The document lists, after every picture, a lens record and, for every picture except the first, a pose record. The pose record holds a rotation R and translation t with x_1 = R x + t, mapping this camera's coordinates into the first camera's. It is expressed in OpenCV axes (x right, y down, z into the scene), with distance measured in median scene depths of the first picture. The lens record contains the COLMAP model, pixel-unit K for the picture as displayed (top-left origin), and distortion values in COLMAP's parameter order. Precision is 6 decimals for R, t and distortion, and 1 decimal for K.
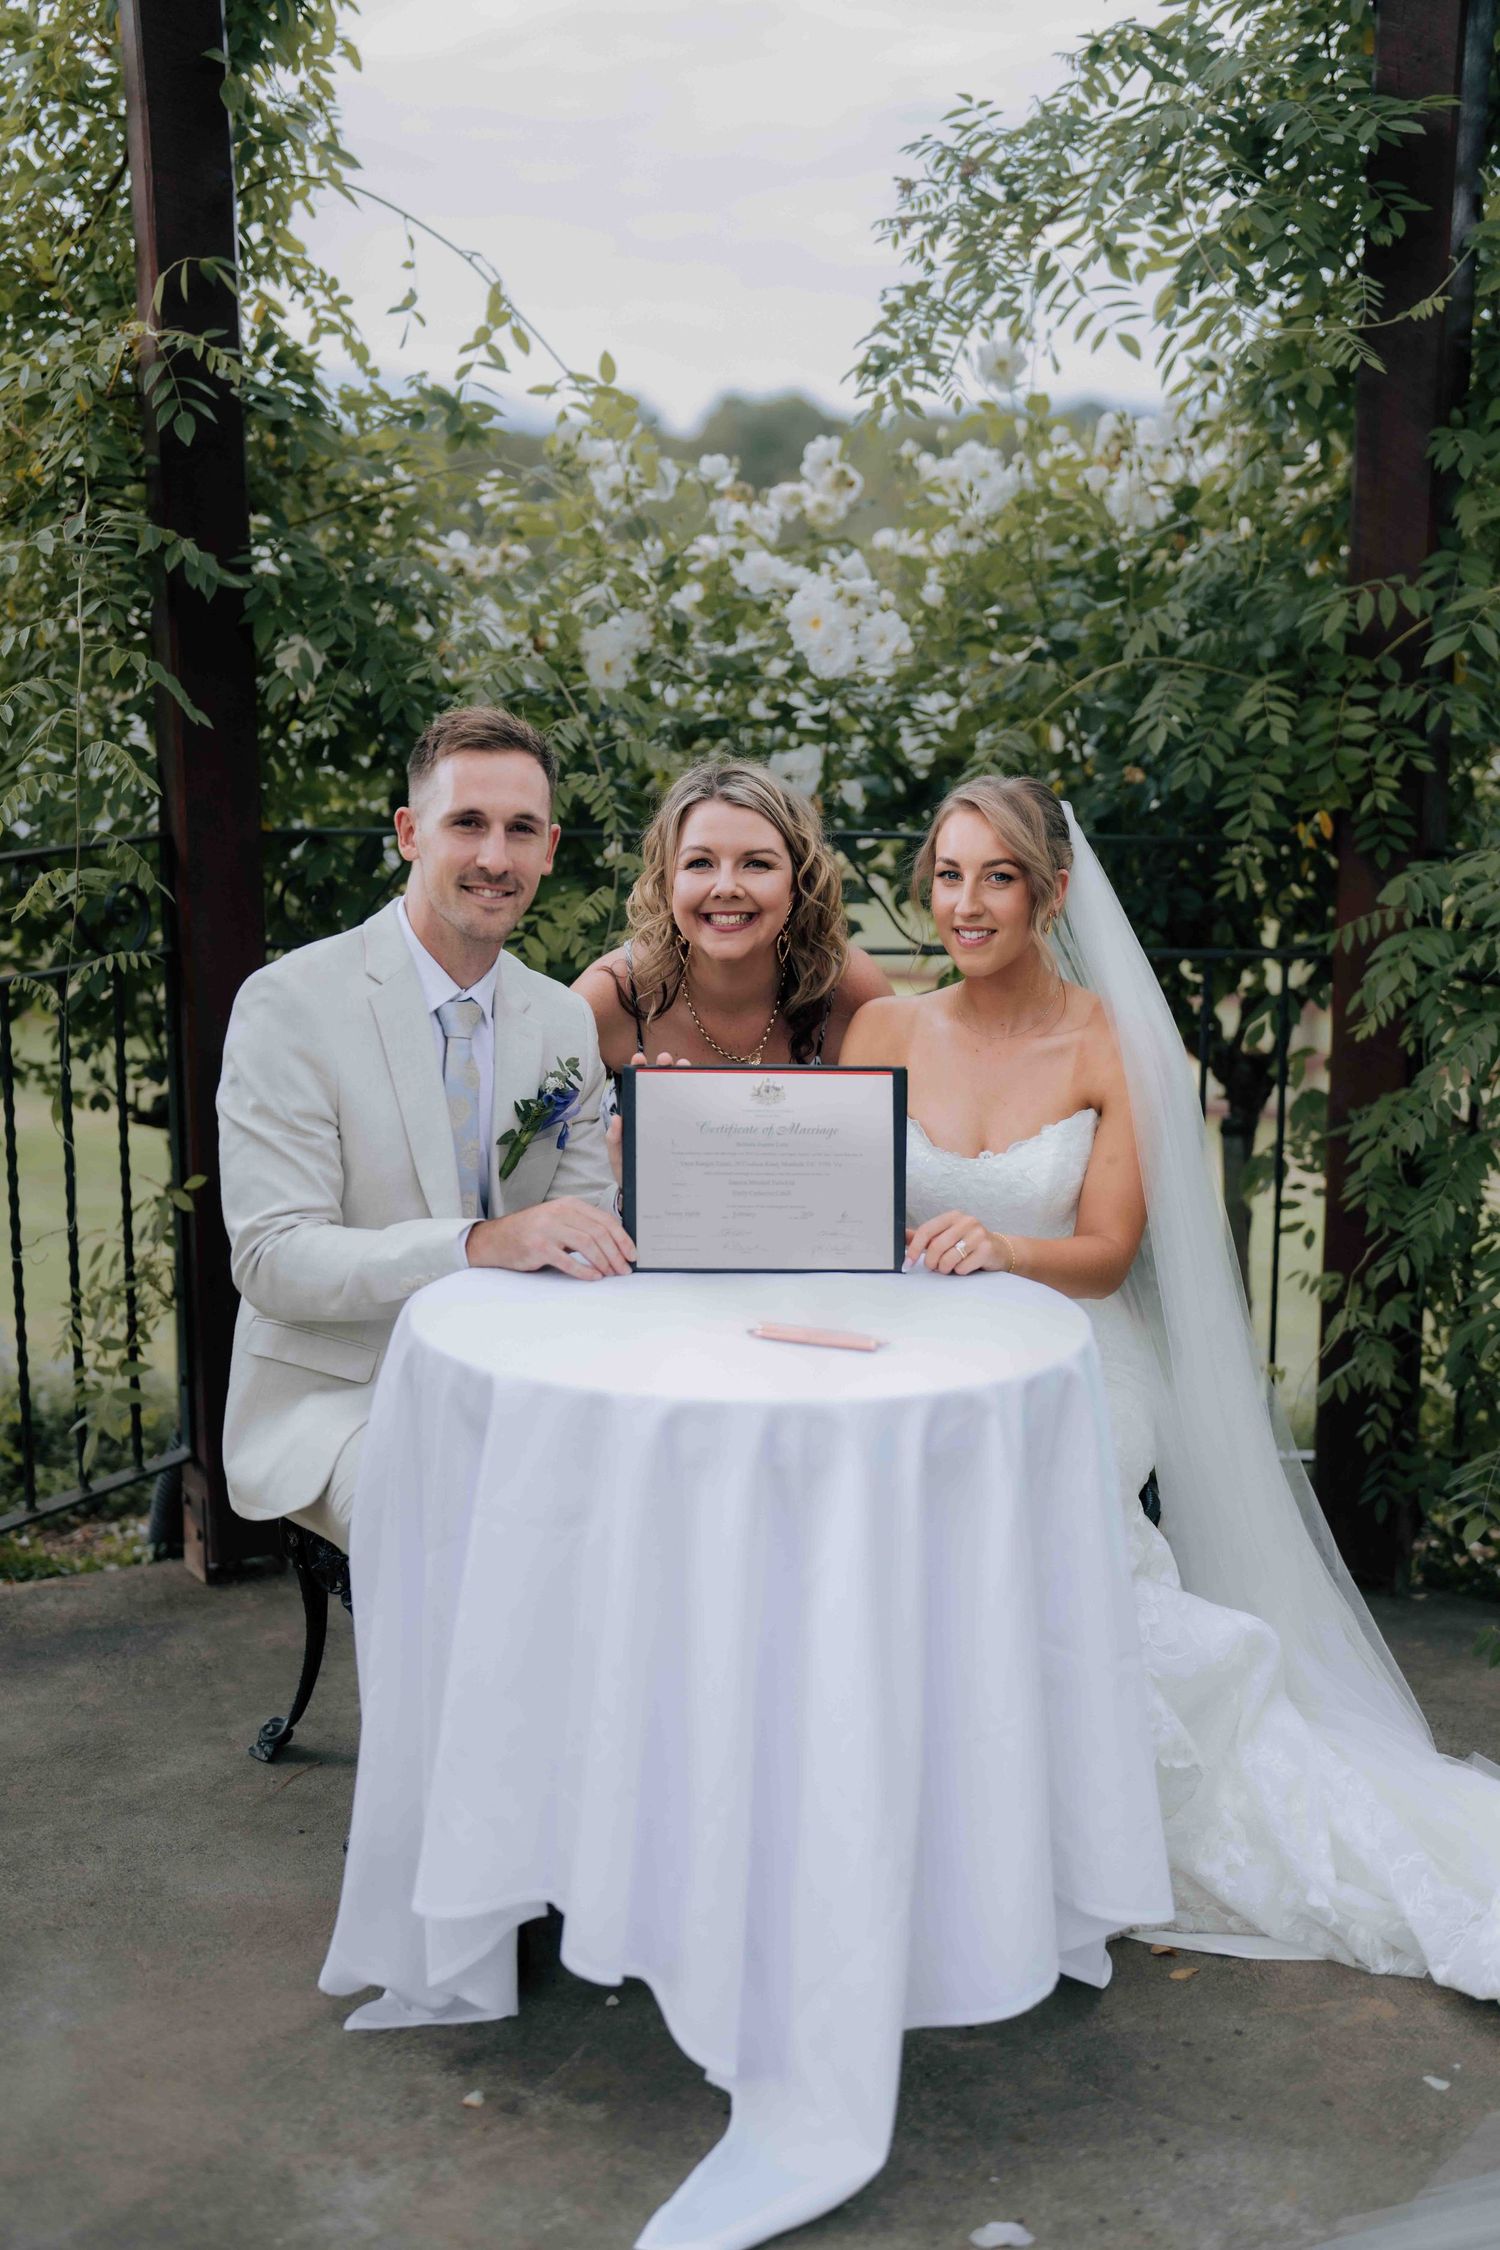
lens RADIAL K [[3137.4, 0, 750.0], [0, 3137.4, 1125.0], [0, 0, 1]] dist [-0.181599, 1.169218]
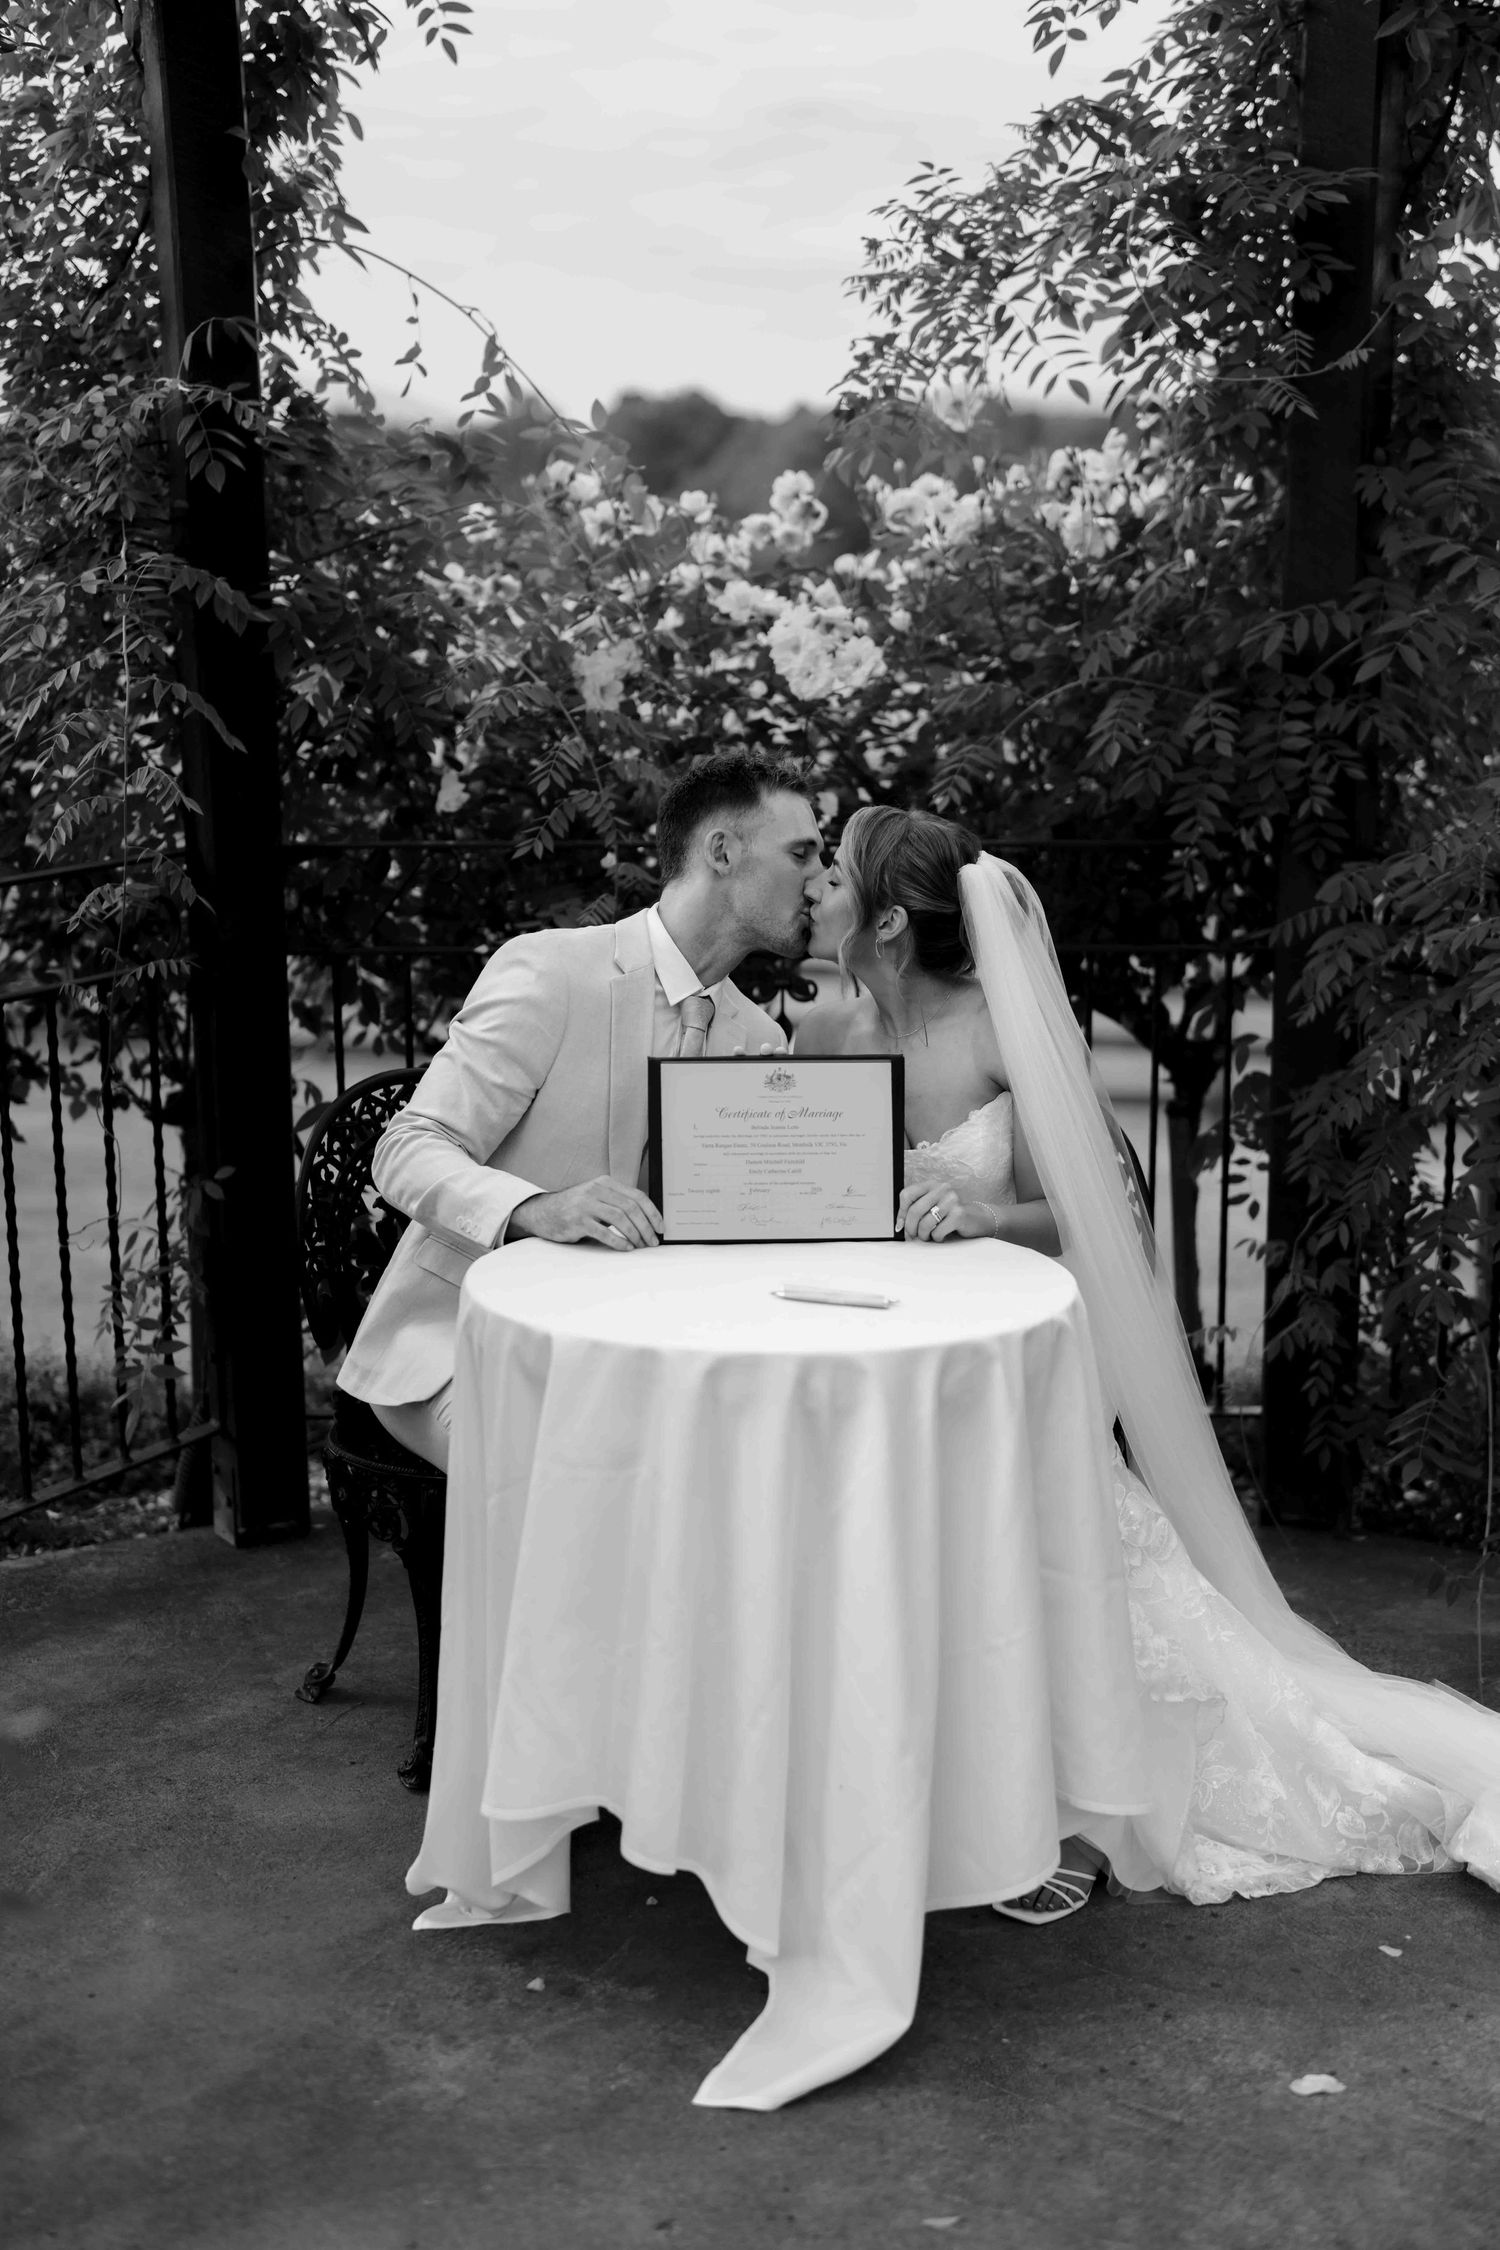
lens RADIAL K [[3137.4, 0, 750.0], [0, 3137.4, 1125.0], [0, 0, 1]] dist [-0.181599, 1.169218]
pose [[0.999449, -0.014309, 0.029953, -0.029796], [0.014278, 0.999897, 0.001239, 0.003186], [-0.029968, -0.000811, 0.999551, -0.084432]]
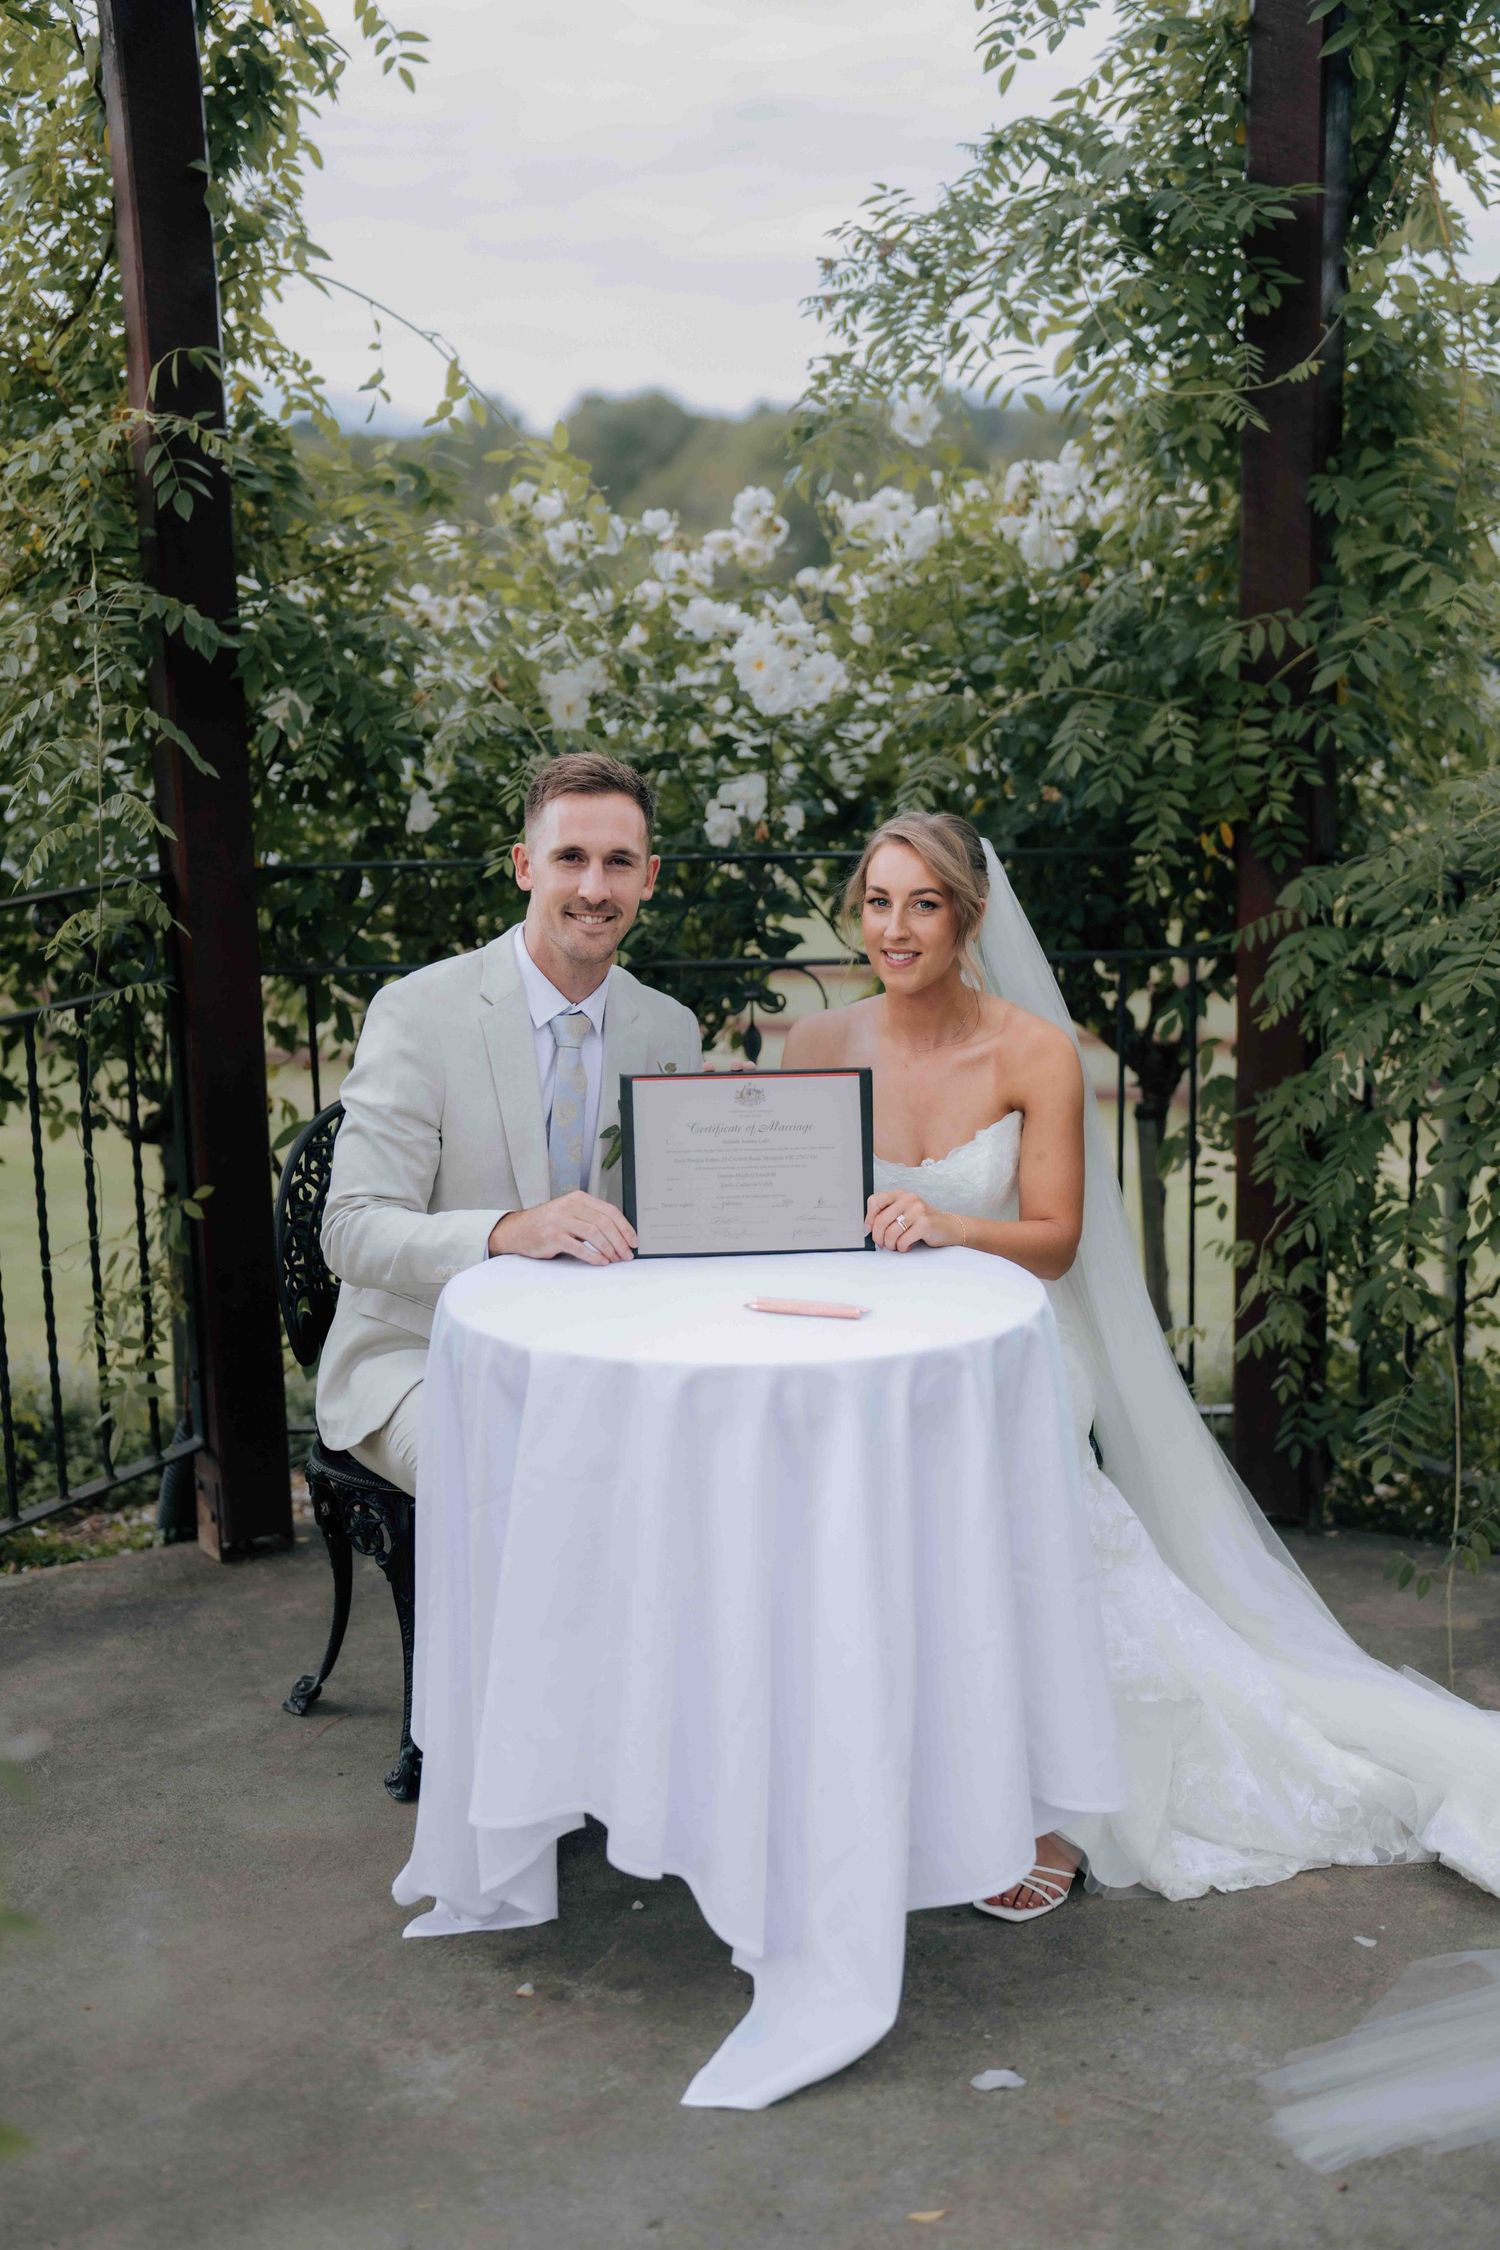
lens RADIAL K [[3138.4, 0, 733.6], [0, 3138.4, 1120.2], [0, 0, 1]] dist [-0.182720, 1.168477]
pose [[0.998962, -0.031437, 0.032970, -0.029250], [0.031454, 0.999505, 0.000011, -0.001013], [-0.032954, 0.001026, 0.999456, -0.098136]]
